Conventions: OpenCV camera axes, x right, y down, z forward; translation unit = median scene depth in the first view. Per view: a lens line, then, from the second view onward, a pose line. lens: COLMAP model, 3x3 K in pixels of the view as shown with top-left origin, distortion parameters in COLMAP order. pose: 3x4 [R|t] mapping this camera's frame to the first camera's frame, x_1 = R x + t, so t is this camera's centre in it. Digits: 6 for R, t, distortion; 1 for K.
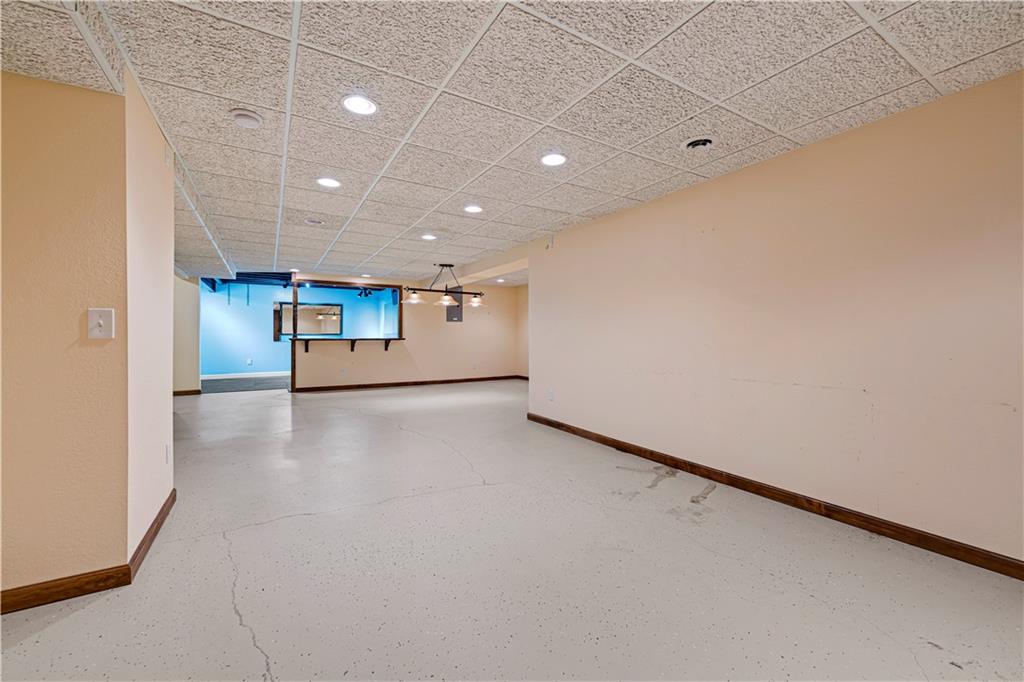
lens RADIAL K [[407.0, 0, 513.3], [0, 407.0, 336.5], [0, 0, 1]] dist [-0.000967, 0.000117]
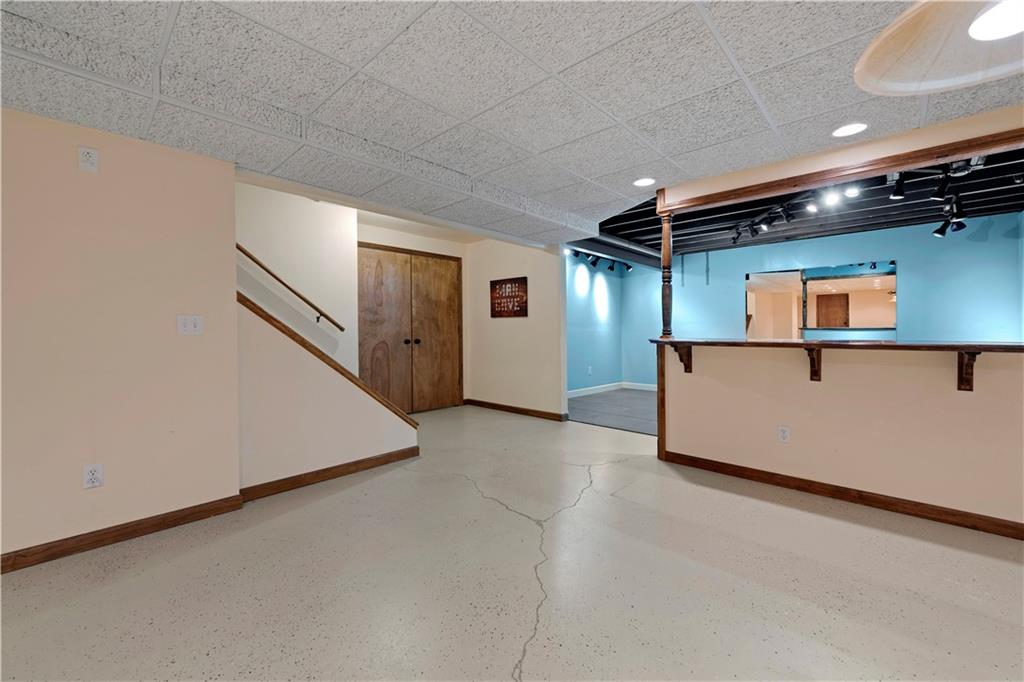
lens RADIAL K [[407.0, 0, 515.5], [0, 407.0, 336.4], [0, 0, 1]] dist [-0.000967, 0.000117]
pose [[0.273641, 0.015047, -0.961714, -0.154010], [-0.006206, 0.999884, 0.013878, -0.002068], [0.961812, 0.002170, 0.273703, 0.715262]]
